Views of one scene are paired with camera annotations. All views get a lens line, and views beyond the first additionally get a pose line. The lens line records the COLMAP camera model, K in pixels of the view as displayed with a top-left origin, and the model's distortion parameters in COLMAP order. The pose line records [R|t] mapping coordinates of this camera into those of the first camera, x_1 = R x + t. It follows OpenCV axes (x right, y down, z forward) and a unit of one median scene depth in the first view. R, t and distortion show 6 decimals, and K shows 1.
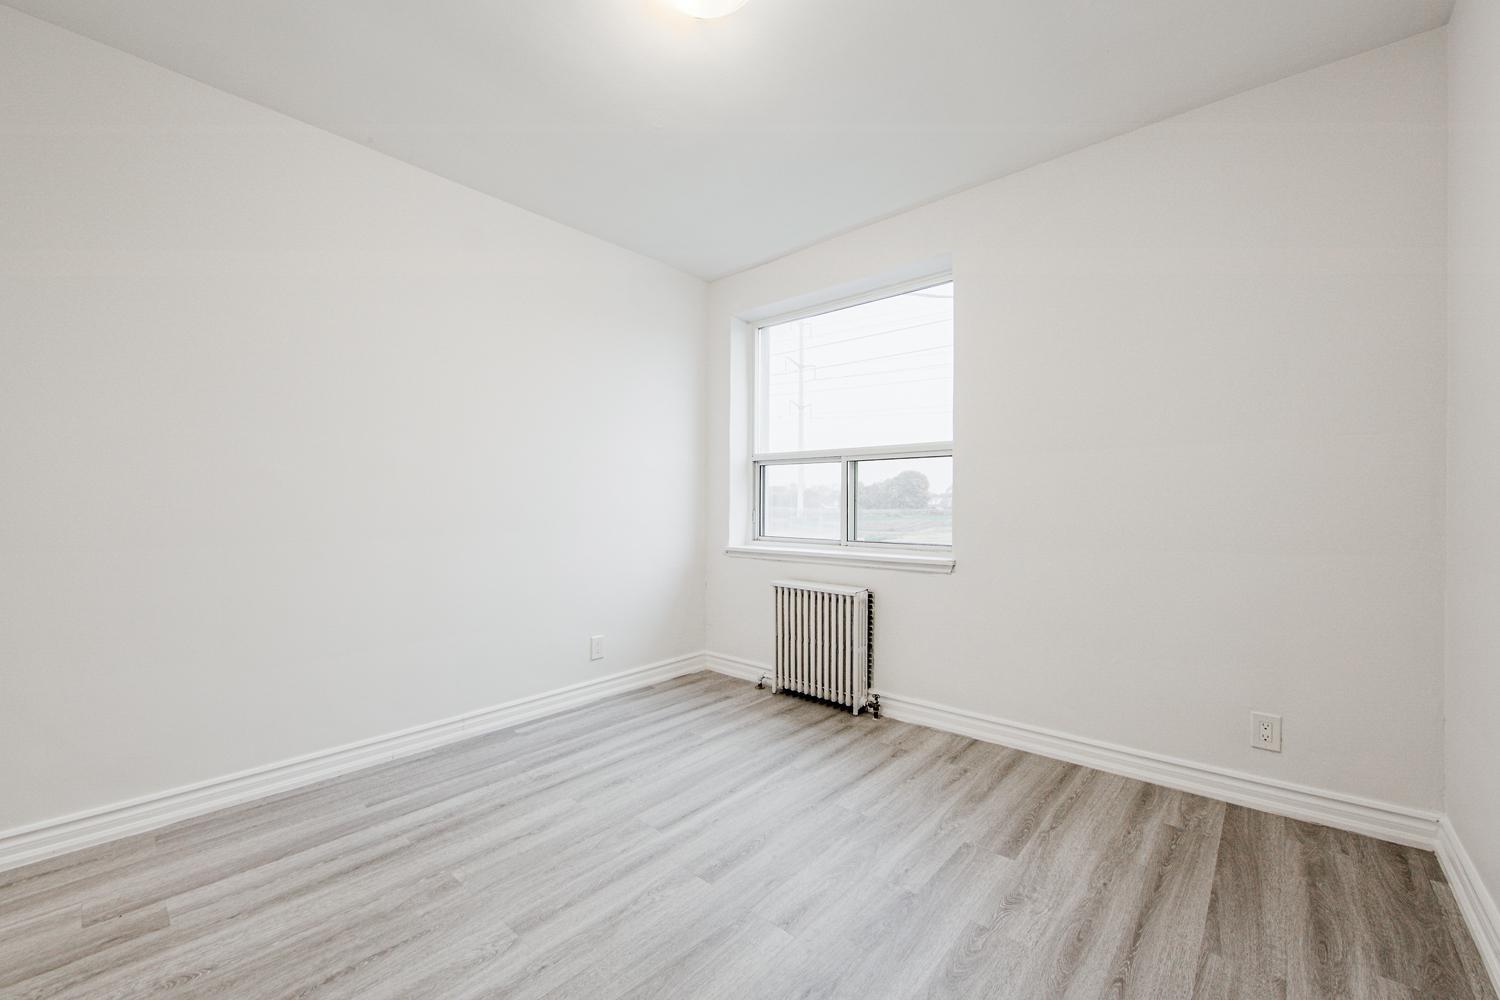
lens RADIAL K [[607.0, 0, 749.4], [0, 607.0, 503.1], [0, 0, 1]] dist [-0.001997, -0.001733]
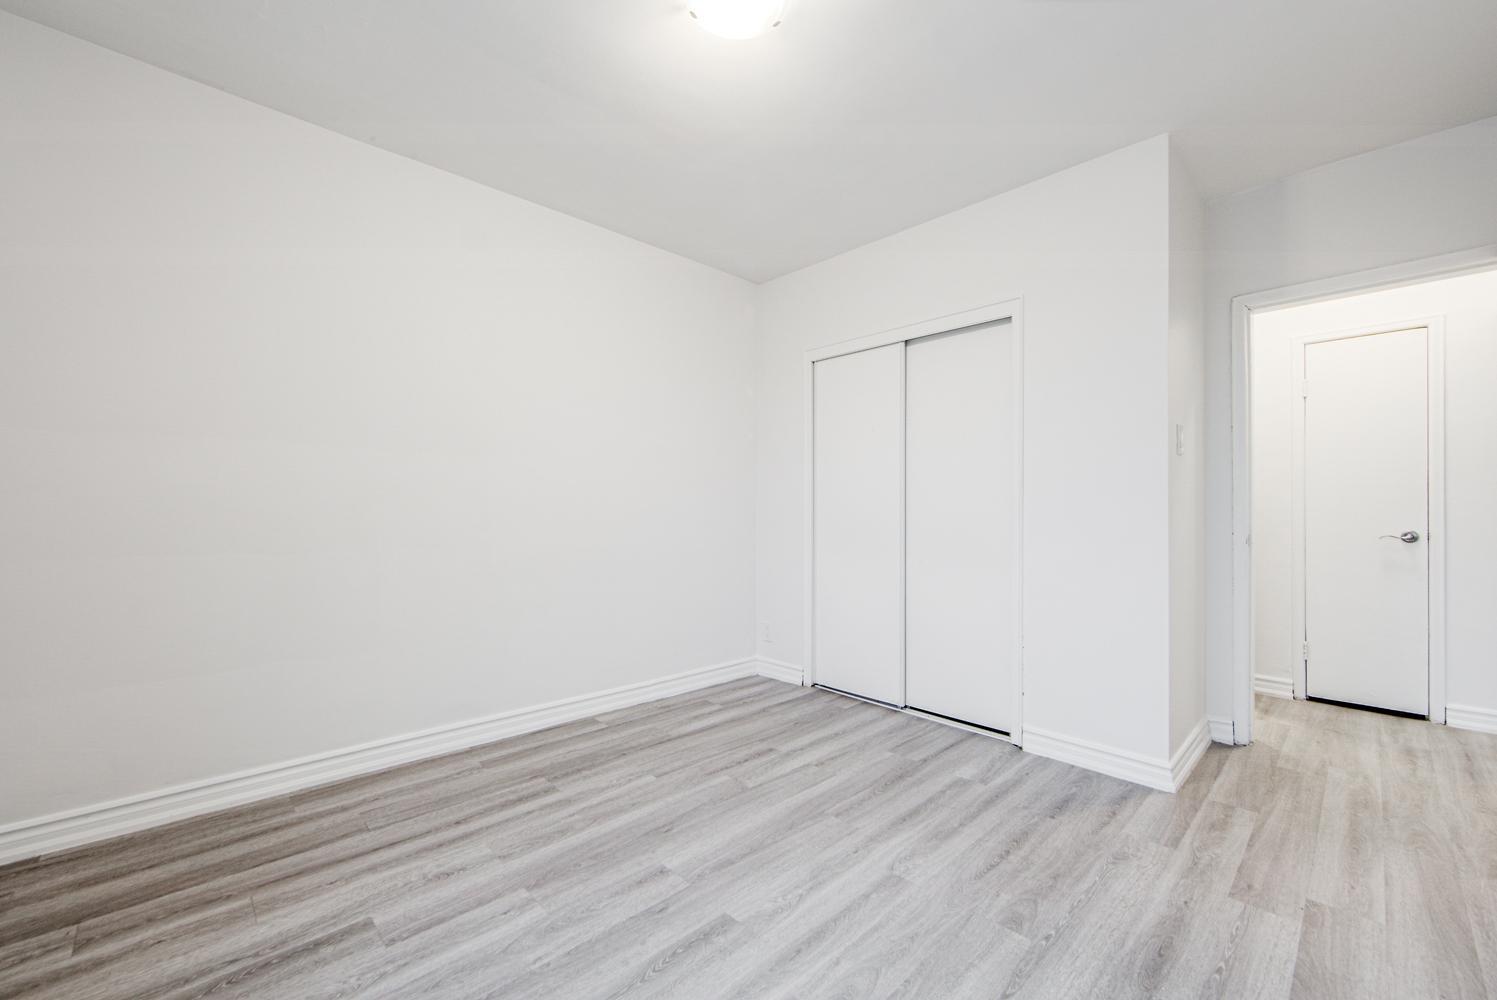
lens RADIAL K [[605.8, 0, 747.7], [0, 605.8, 504.9], [0, 0, 1]] dist [-0.001997, -0.001733]
pose [[-0.996966, -0.004743, 0.077692, -0.174242], [-0.005805, 0.999893, -0.013454, 0.018492], [-0.077620, -0.013864, -0.996887, 2.018944]]
